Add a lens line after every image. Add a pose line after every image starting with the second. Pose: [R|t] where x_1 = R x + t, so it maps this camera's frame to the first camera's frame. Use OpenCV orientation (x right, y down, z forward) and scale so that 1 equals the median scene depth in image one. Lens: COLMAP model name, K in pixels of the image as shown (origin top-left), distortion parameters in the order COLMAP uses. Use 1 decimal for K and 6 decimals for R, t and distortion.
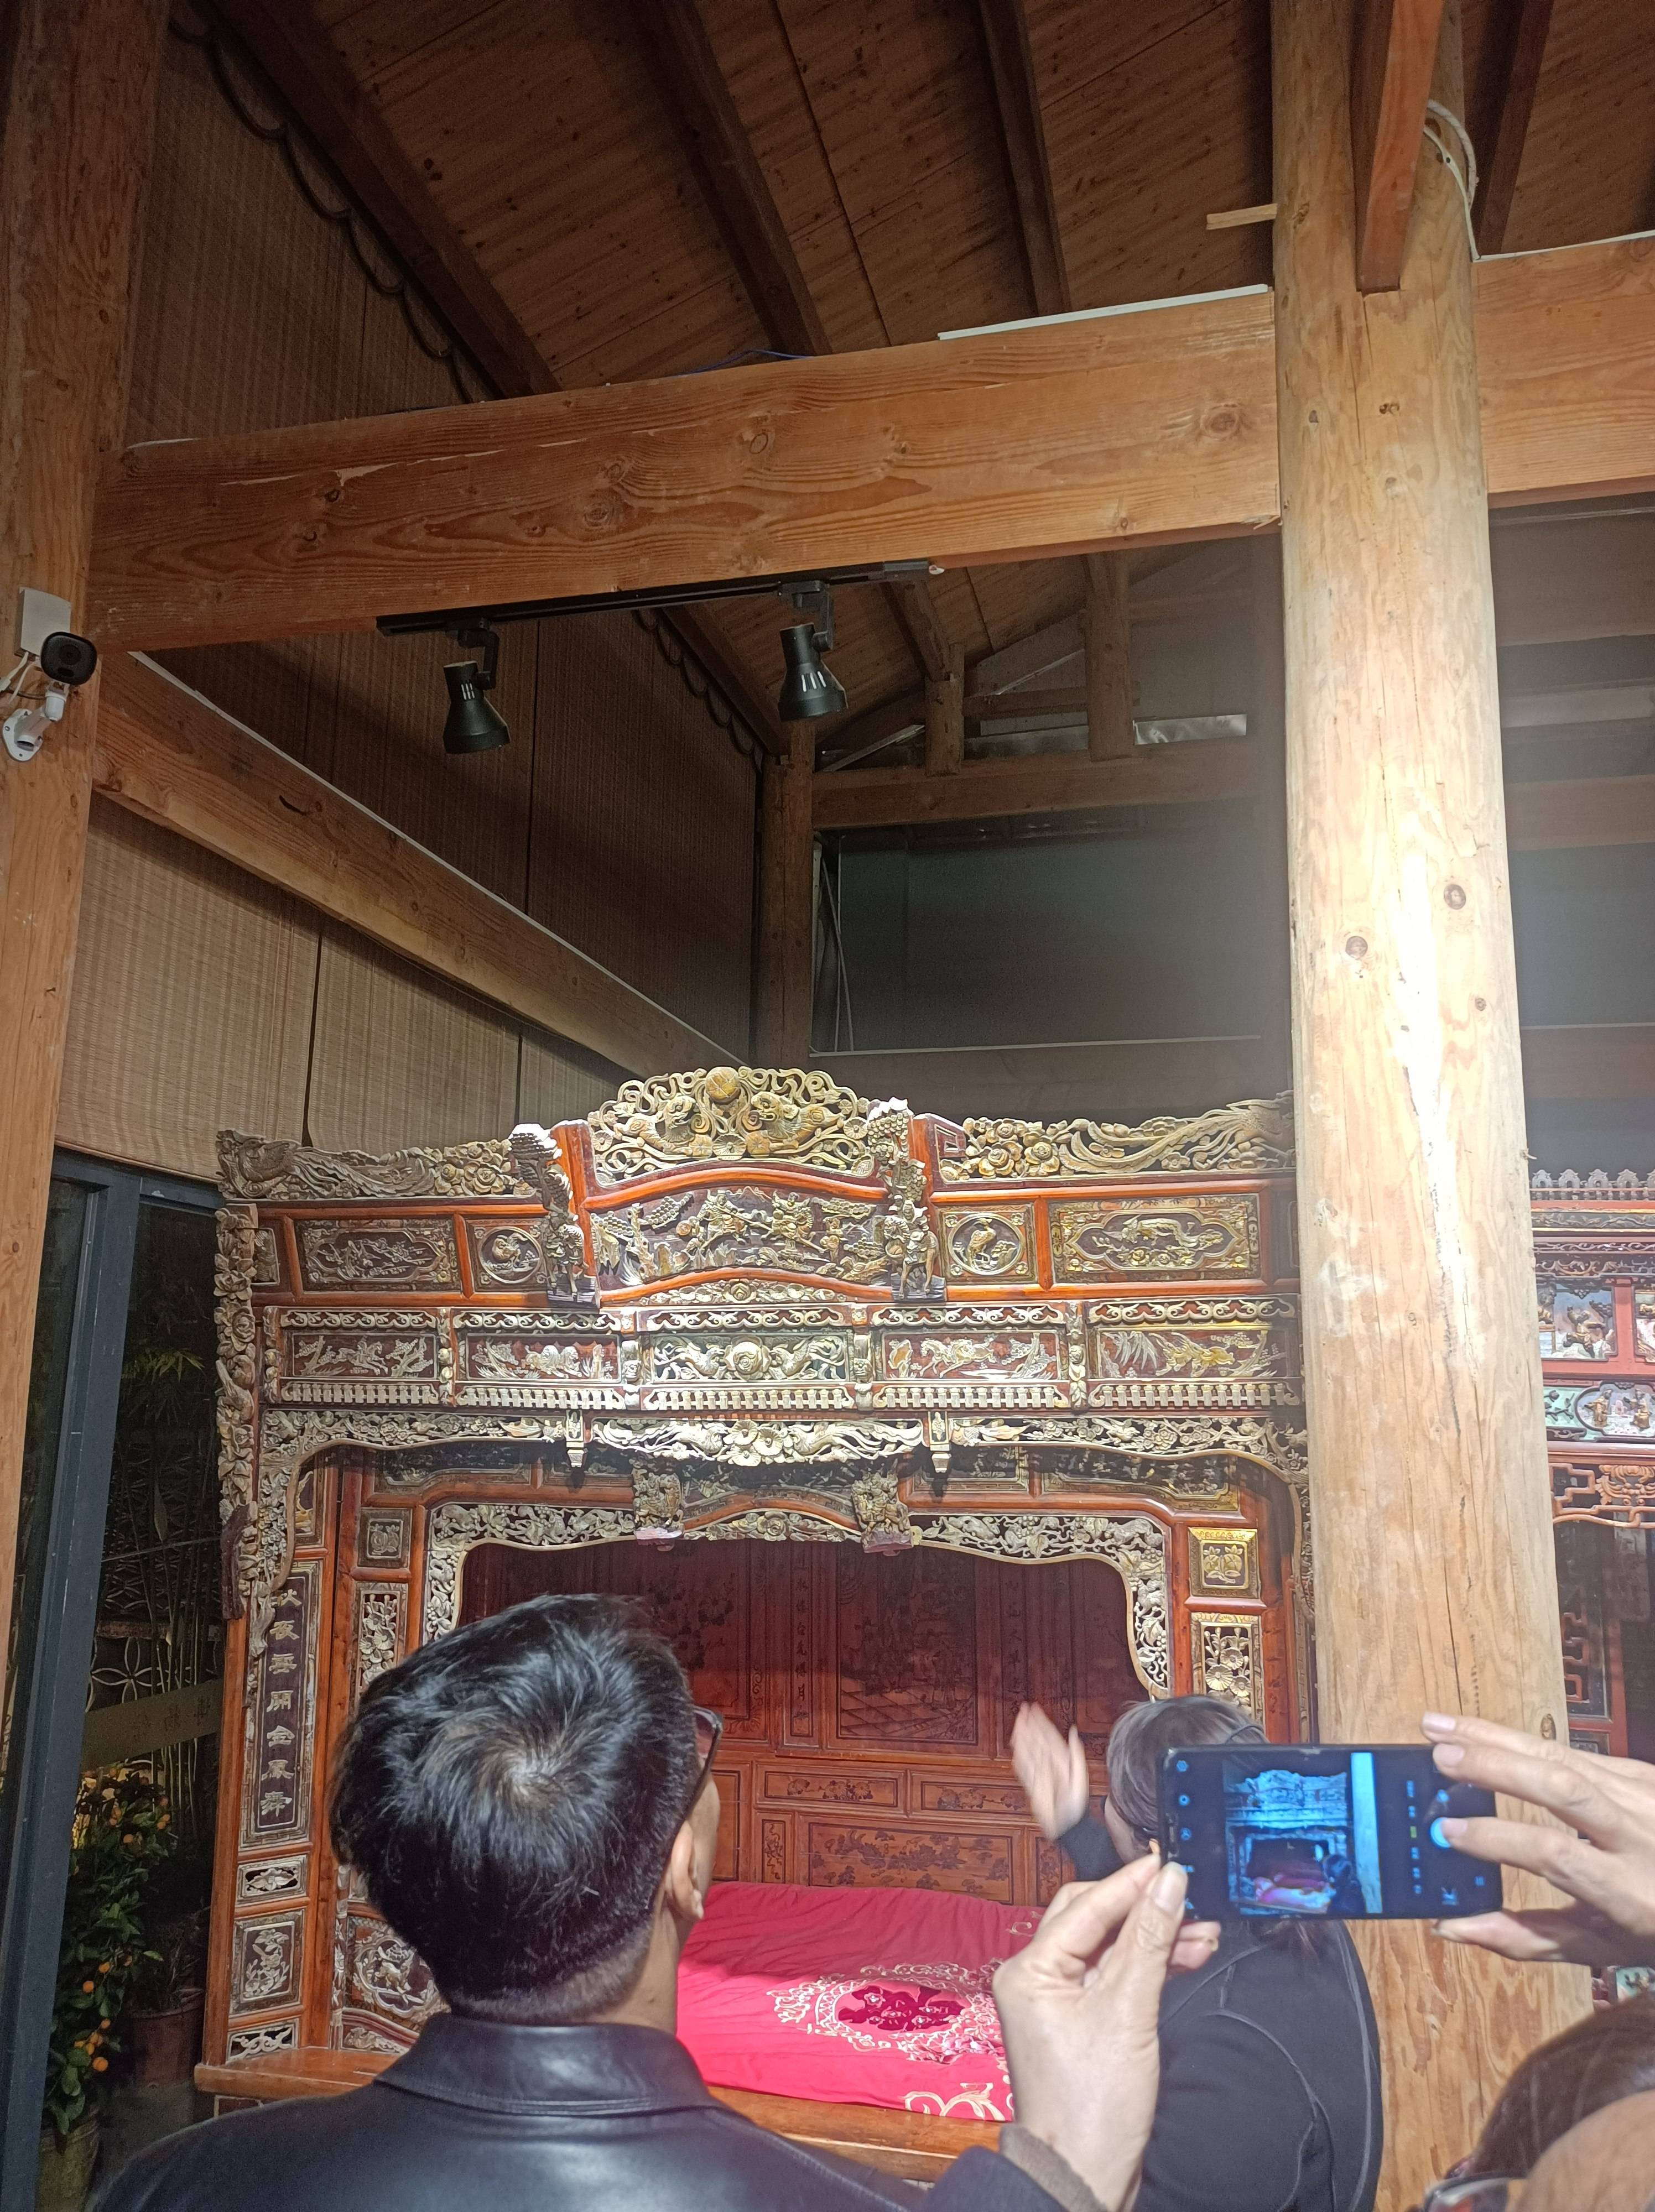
lens RADIAL K [[1644.7, 0, 824.3], [0, 1644.7, 1102.4], [0, 0, 1]] dist [0.014086, 0.002971]
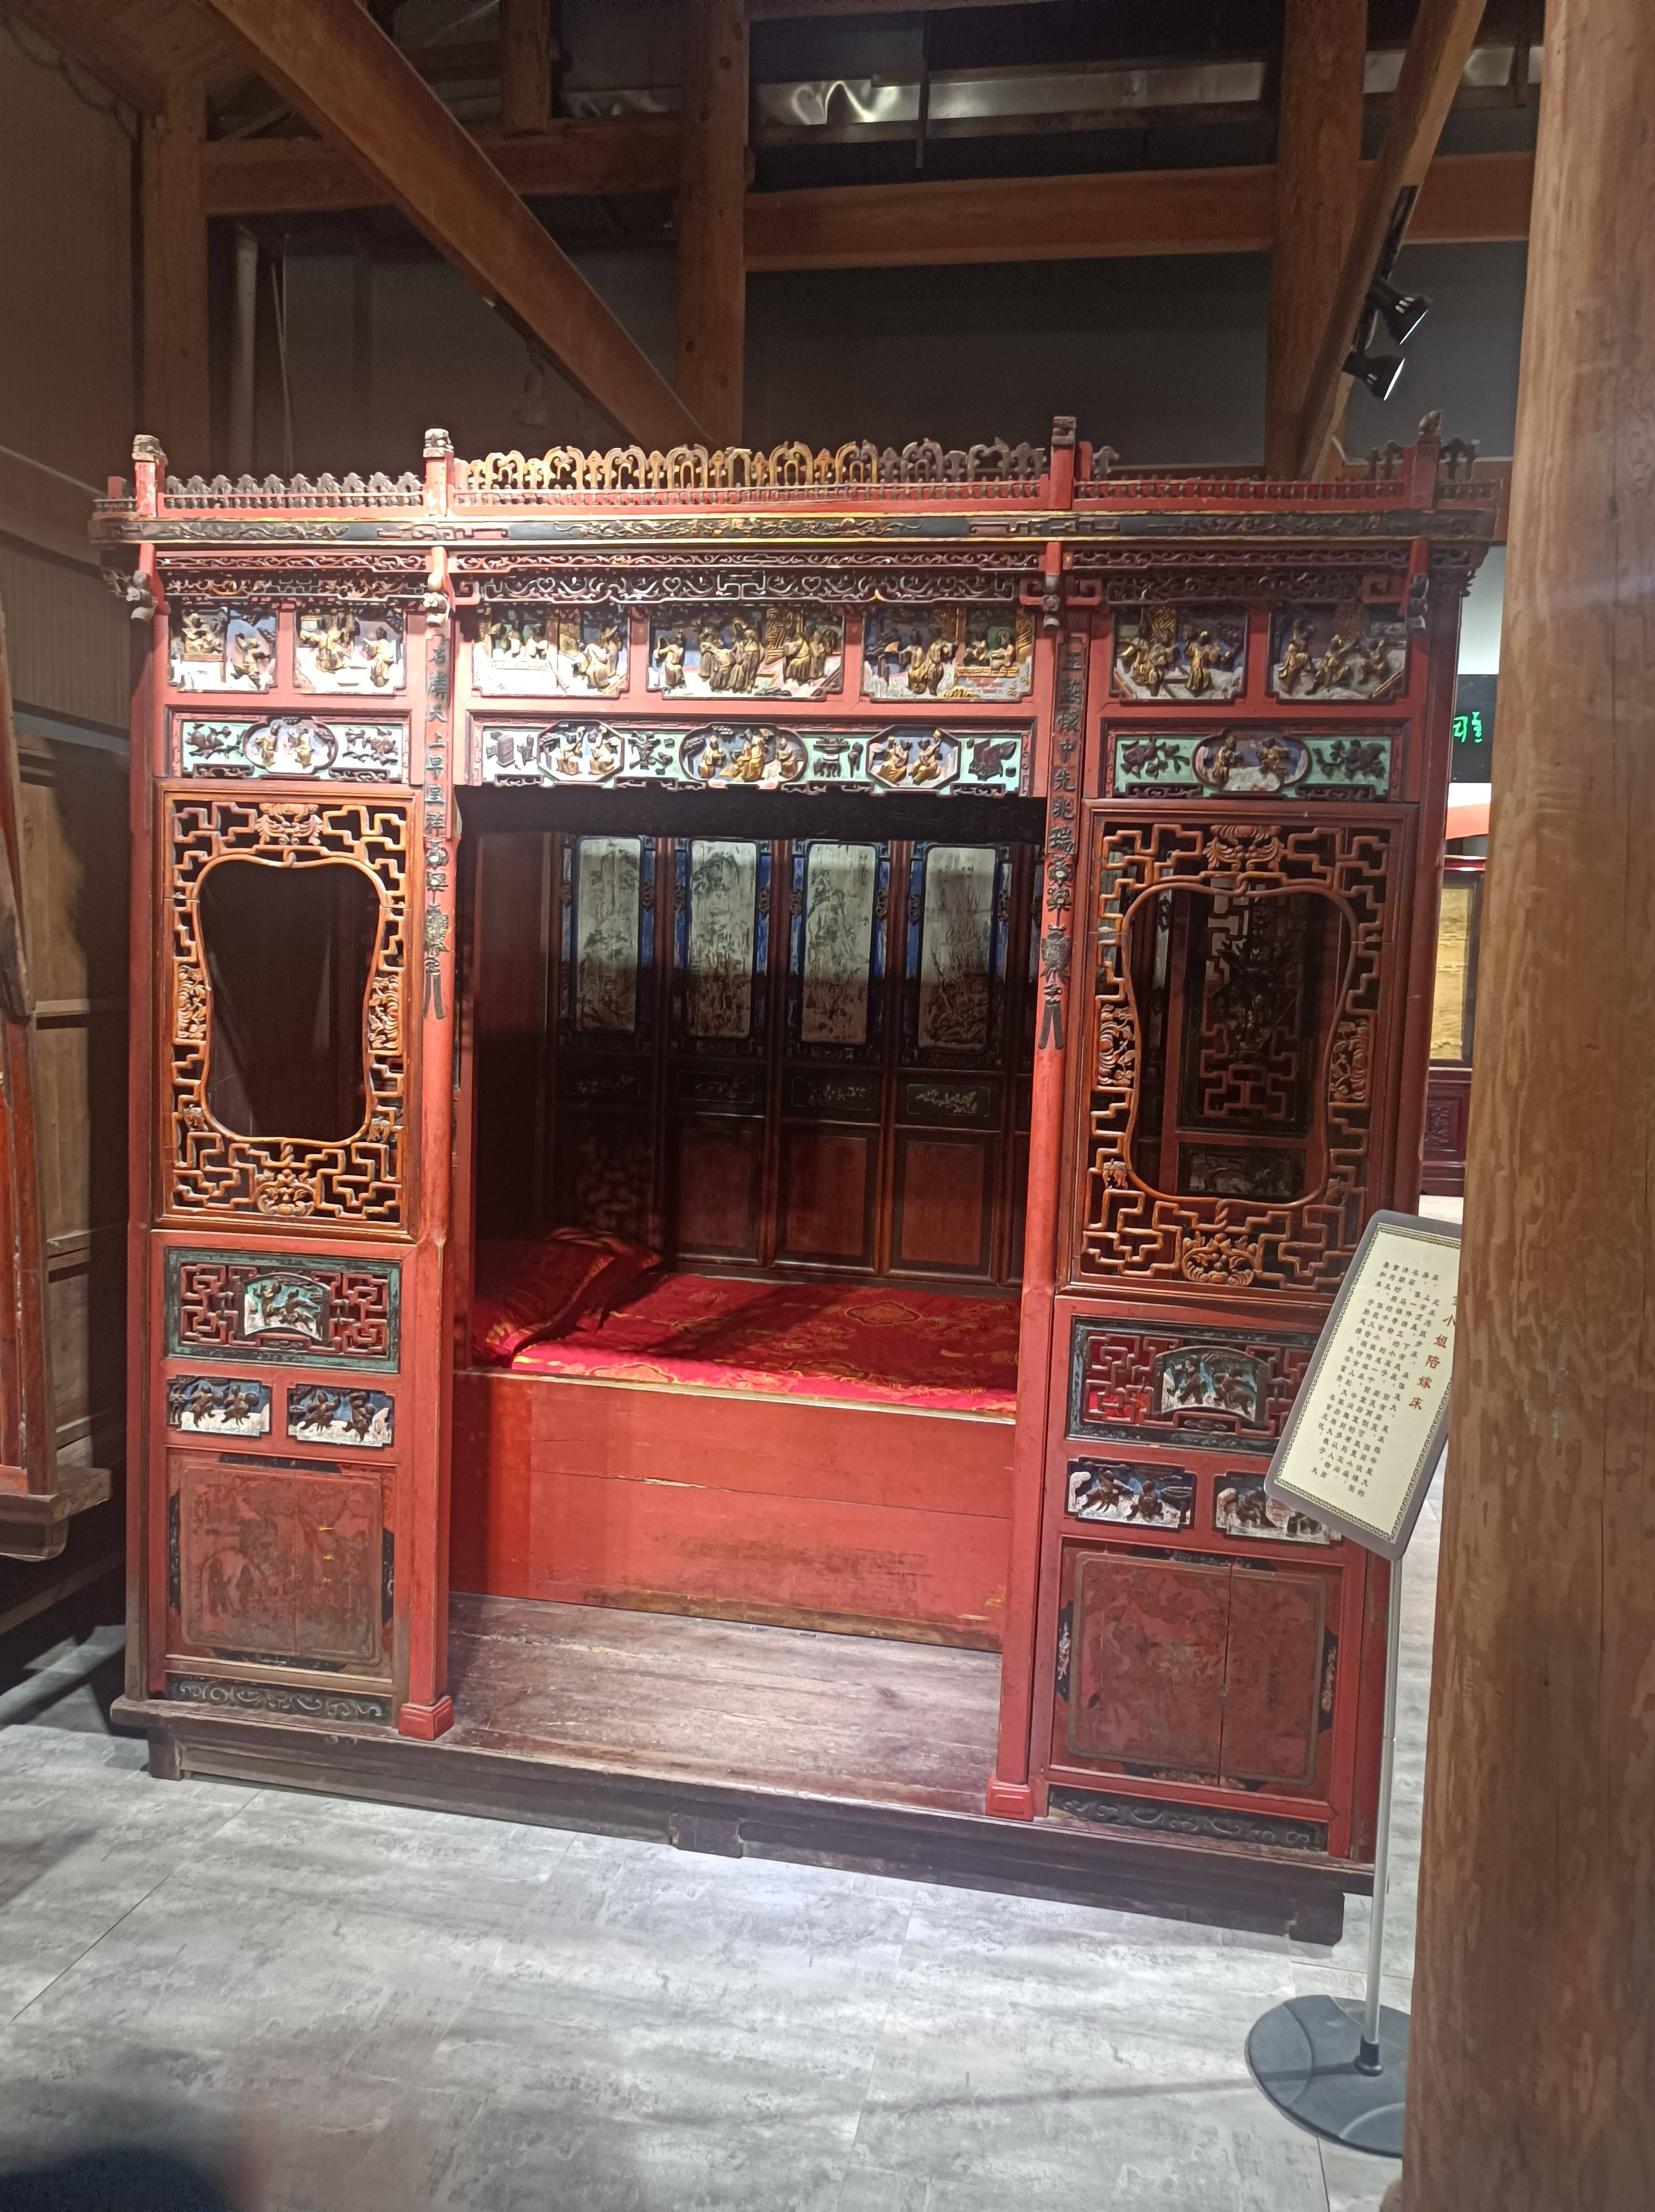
lens RADIAL K [[1644.7, 0, 831.0], [0, 1644.7, 1107.6], [0, 0, 1]] dist [0.014086, 0.002971]
pose [[0.997405, 0.015792, 0.070243, 0.729548], [-0.033987, 0.963371, 0.266012, 0.123355], [-0.063469, -0.267709, 0.961407, 0.014714]]
